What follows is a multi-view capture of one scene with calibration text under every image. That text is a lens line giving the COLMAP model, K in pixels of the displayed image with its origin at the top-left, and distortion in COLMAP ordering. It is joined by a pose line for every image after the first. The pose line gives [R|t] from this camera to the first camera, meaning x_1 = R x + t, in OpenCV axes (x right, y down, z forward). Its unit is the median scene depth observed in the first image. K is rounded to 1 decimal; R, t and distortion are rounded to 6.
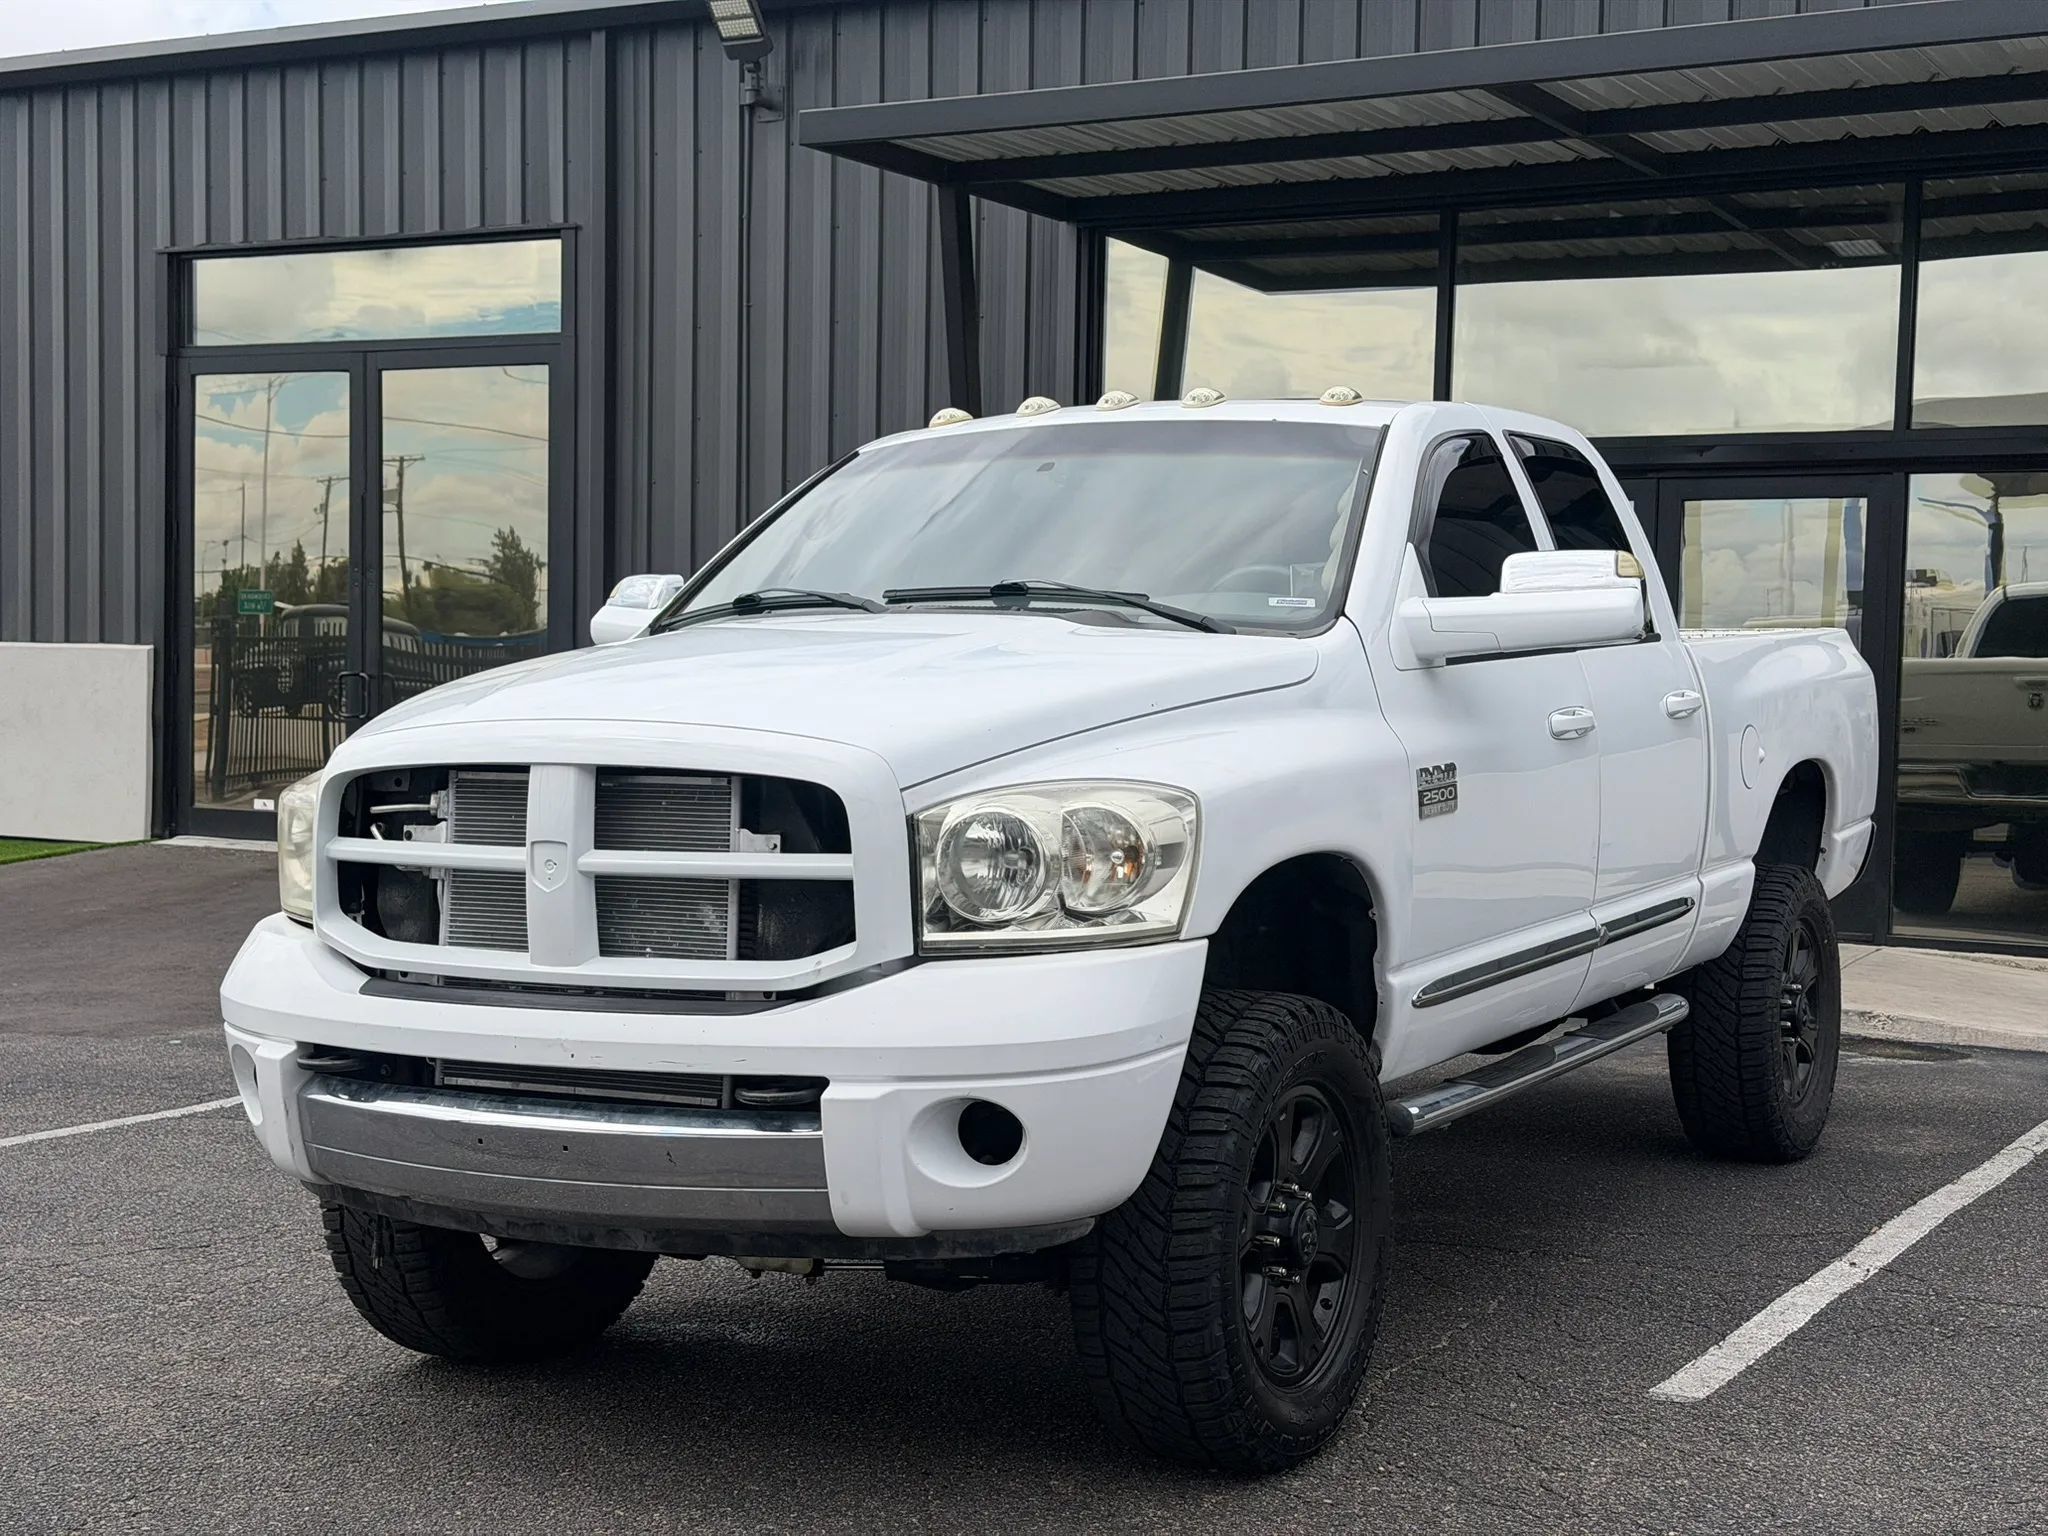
lens RADIAL K [[2873.3, 0, 1054.9], [0, 2873.3, 759.6], [0, 0, 1]] dist [0.116783, 0.000000]
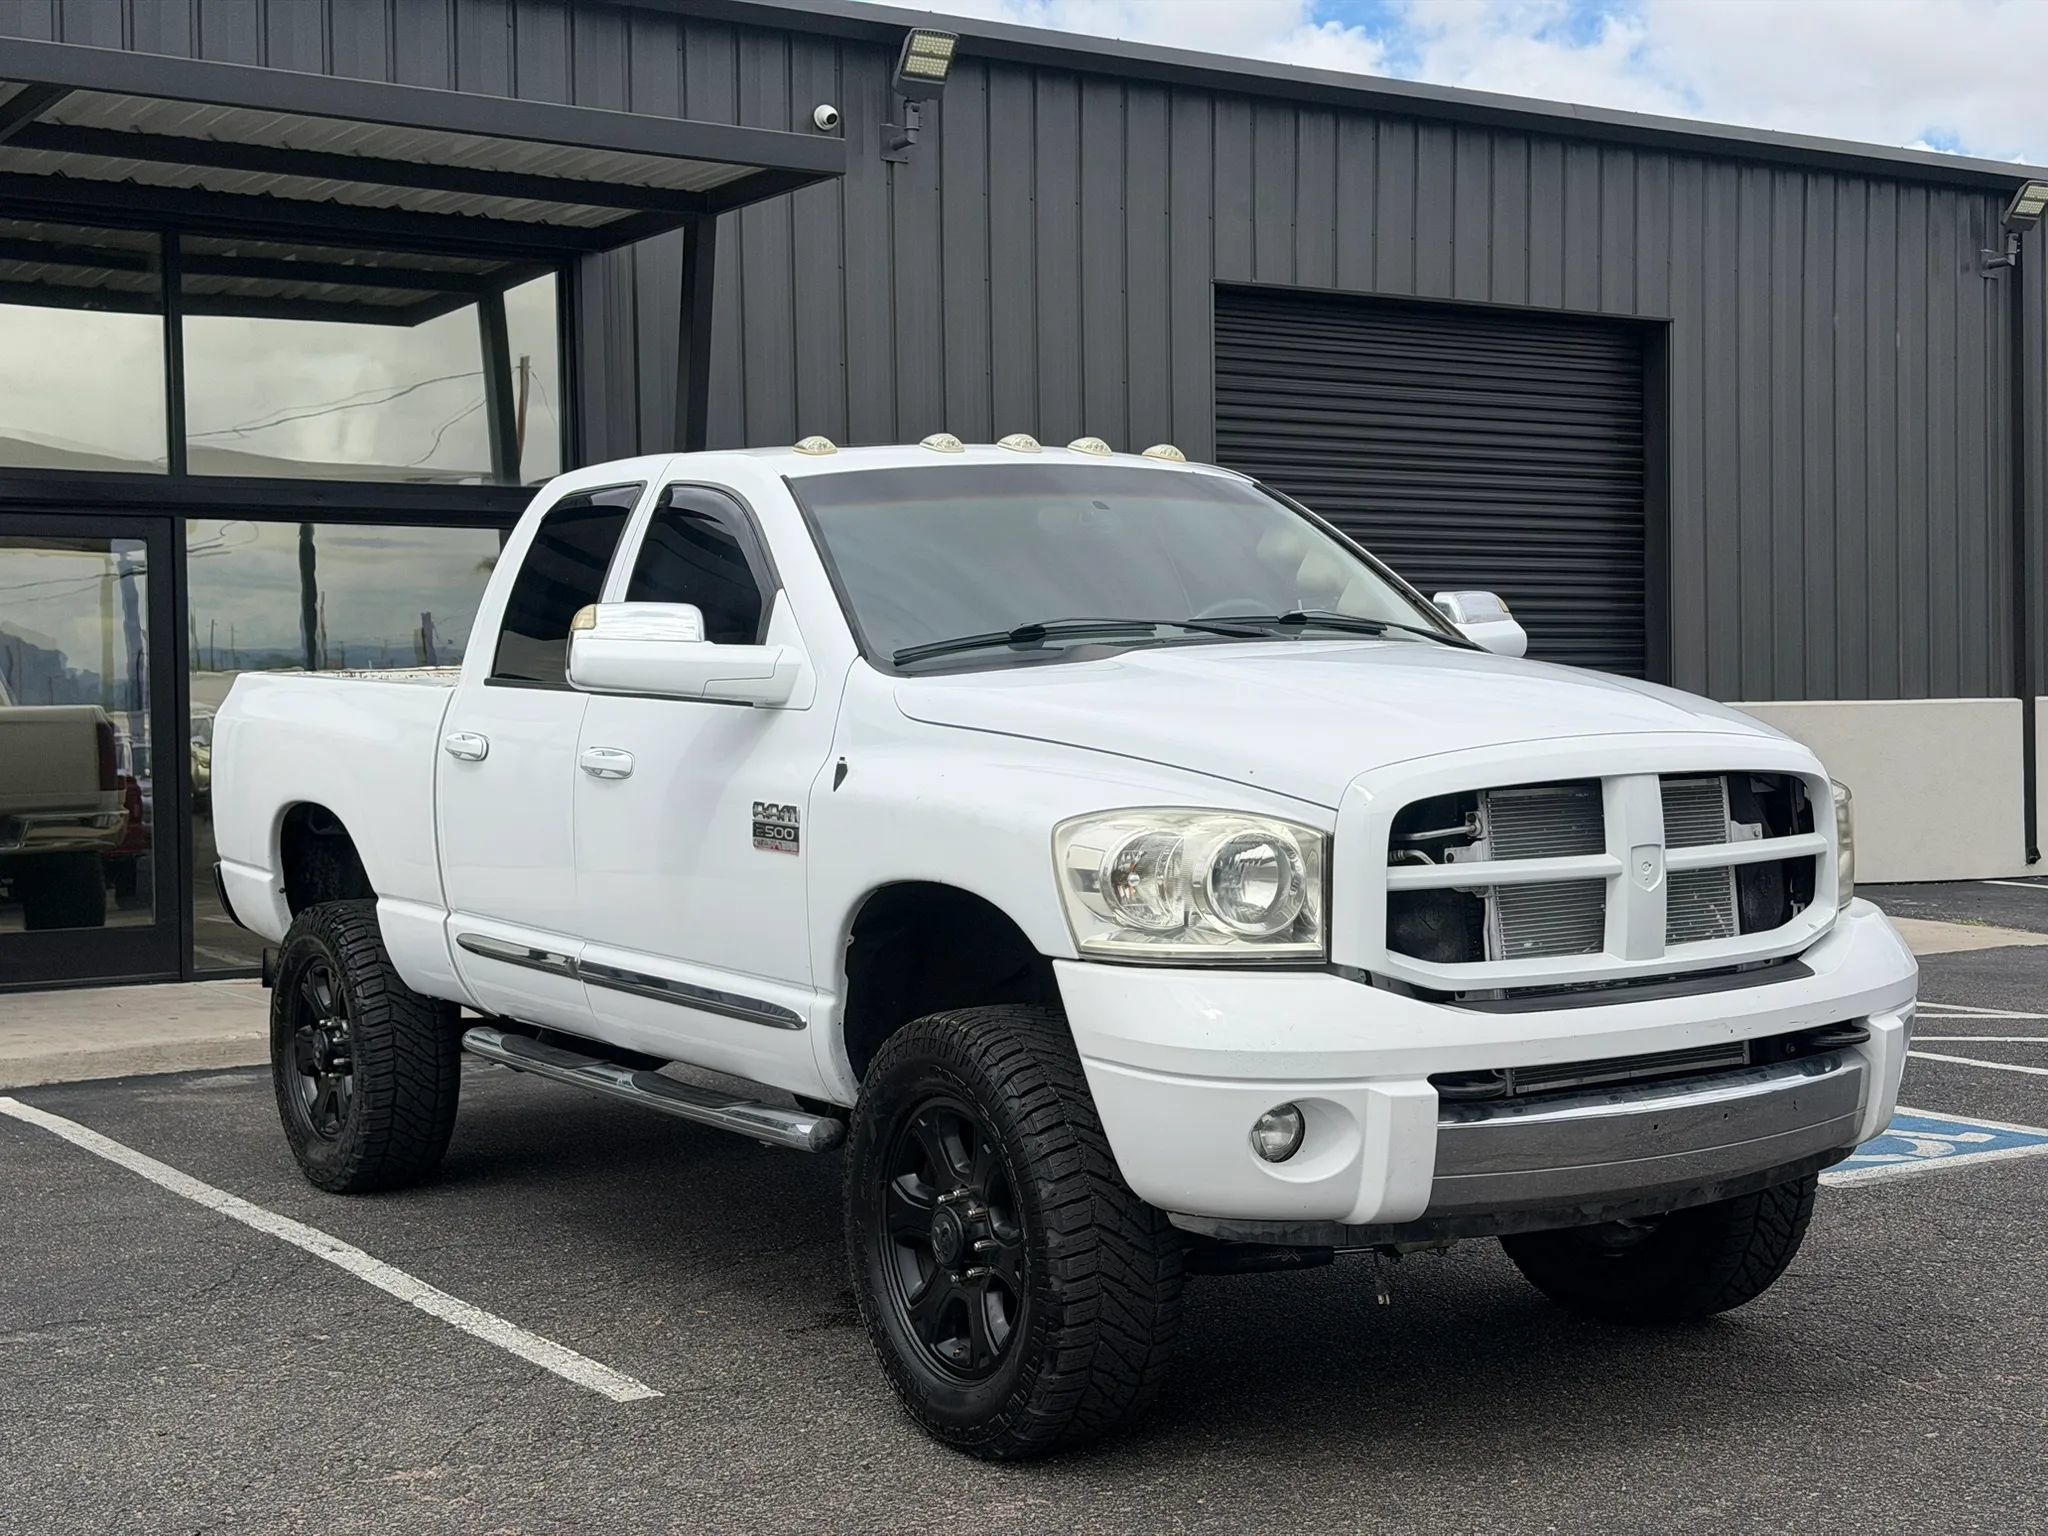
lens RADIAL K [[2867.7, 0, 1024.1], [0, 2867.7, 754.3], [0, 0, 1]] dist [0.115076, 0.000000]
pose [[0.472035, -0.037288, 0.880791, -1.154389], [0.055319, 0.998389, 0.012619, -0.030186], [-0.879842, 0.042768, 0.473337, 0.641428]]
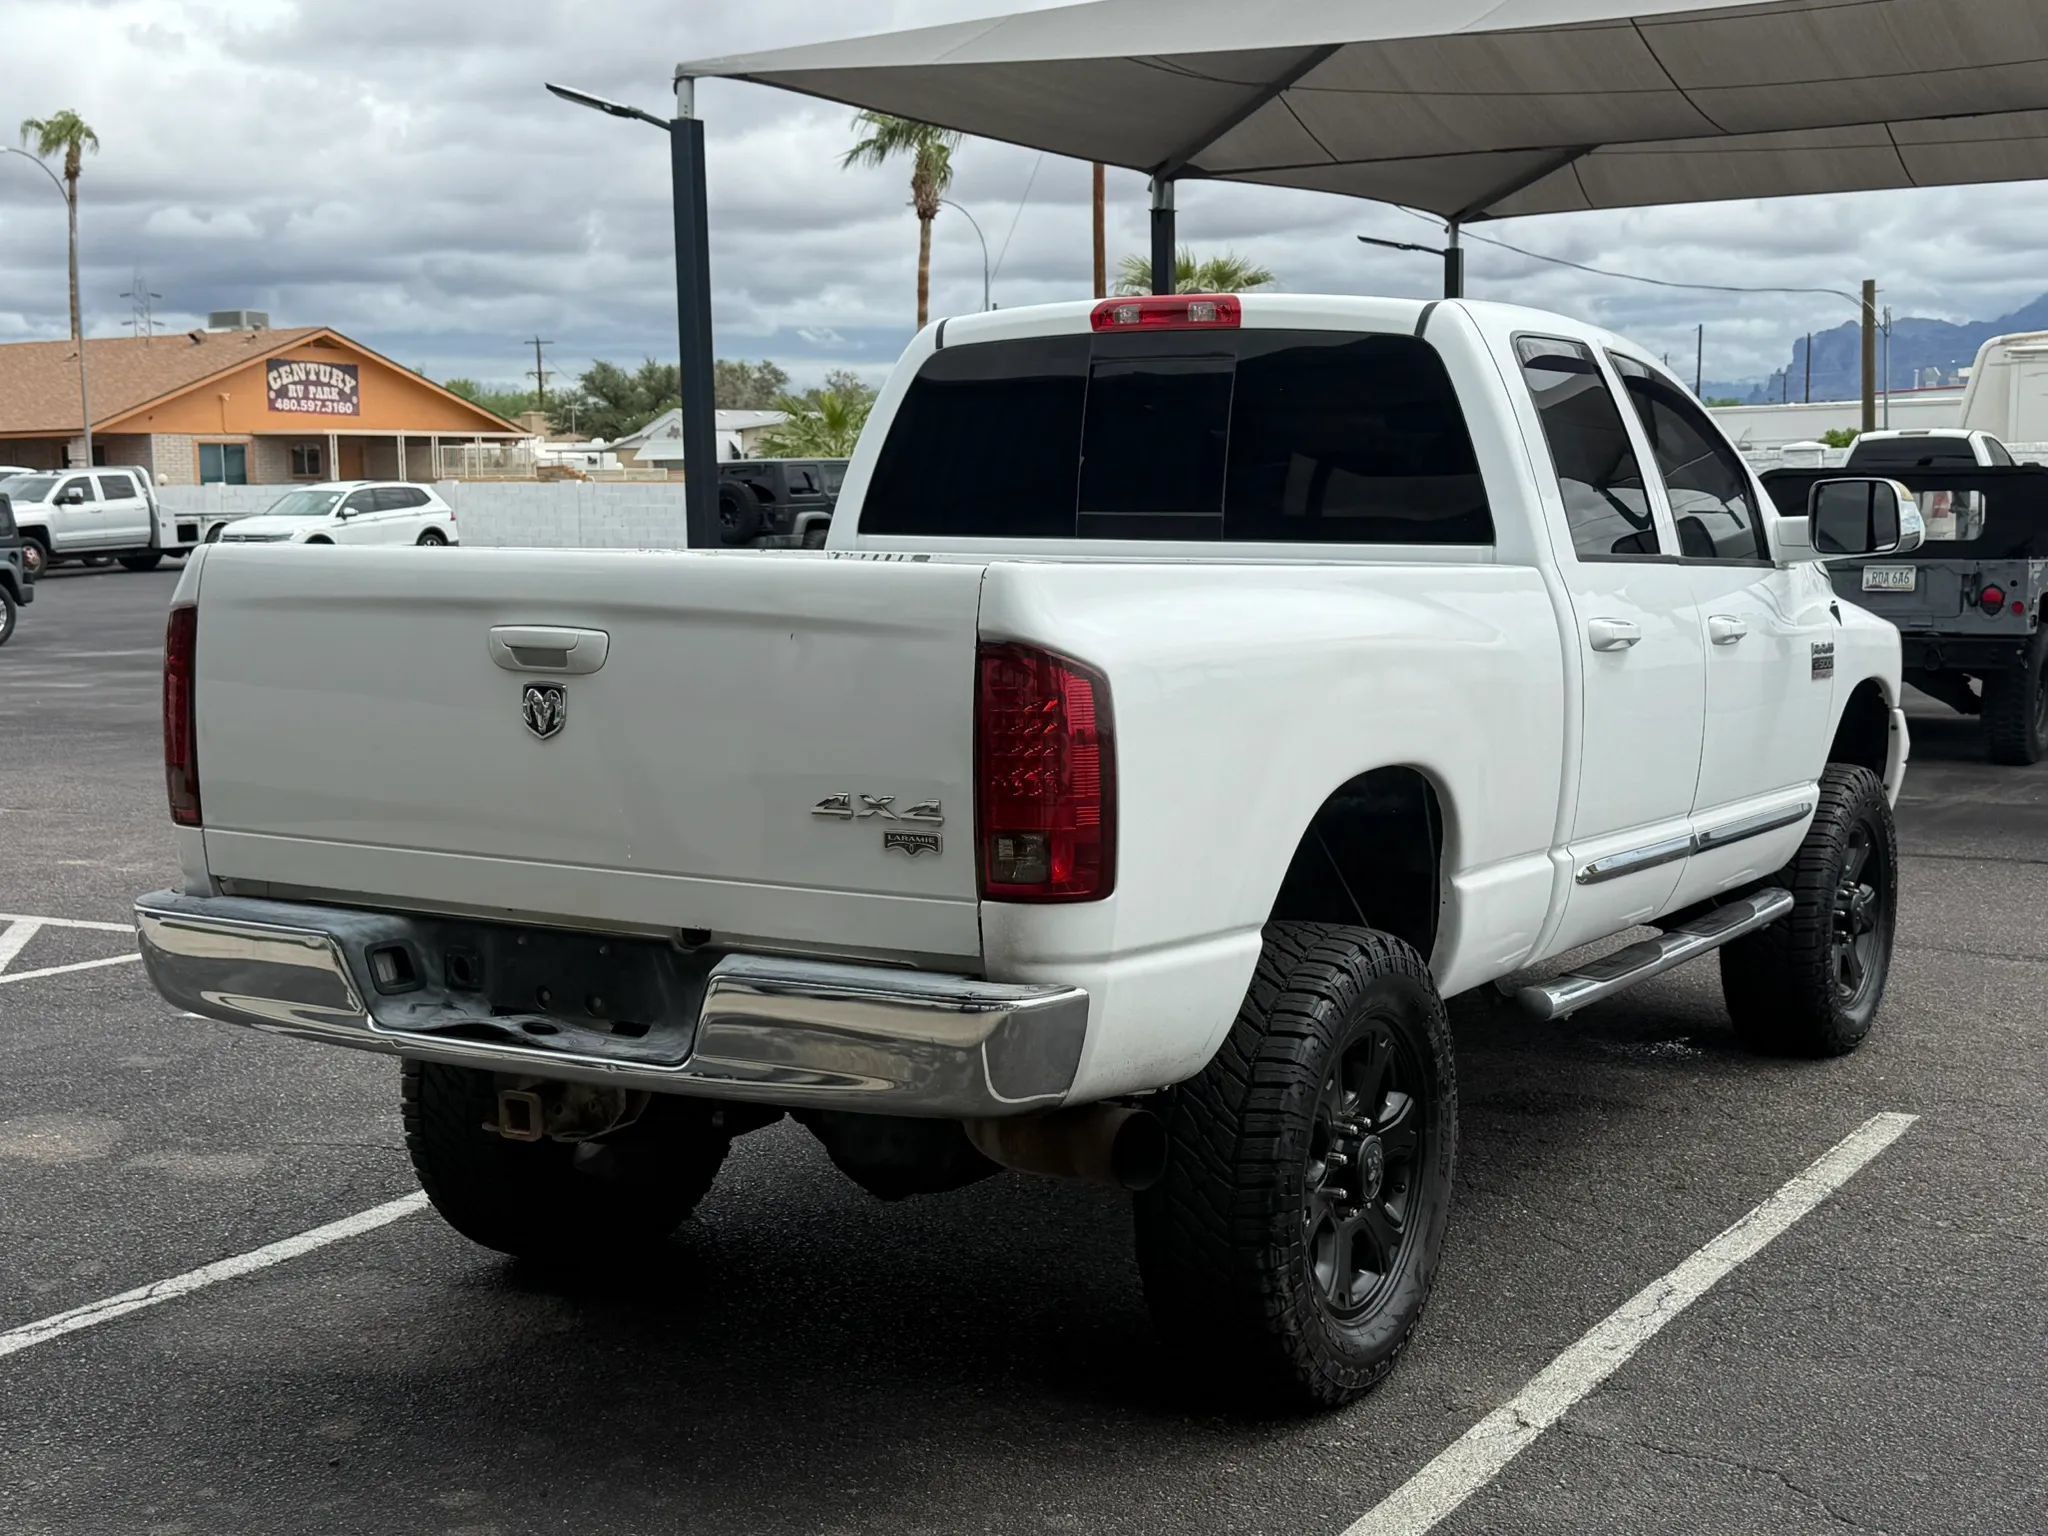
lens RADIAL K [[2674.9, 0, 1046.3], [0, 2674.9, 767.3], [0, 0, 1]] dist [0.098145, 0.000000]
pose [[-0.999742, -0.003060, 0.022499, 0.174666], [0.000093, 0.990312, 0.138858, -0.130163], [-0.022706, 0.138824, -0.990057, 2.660107]]
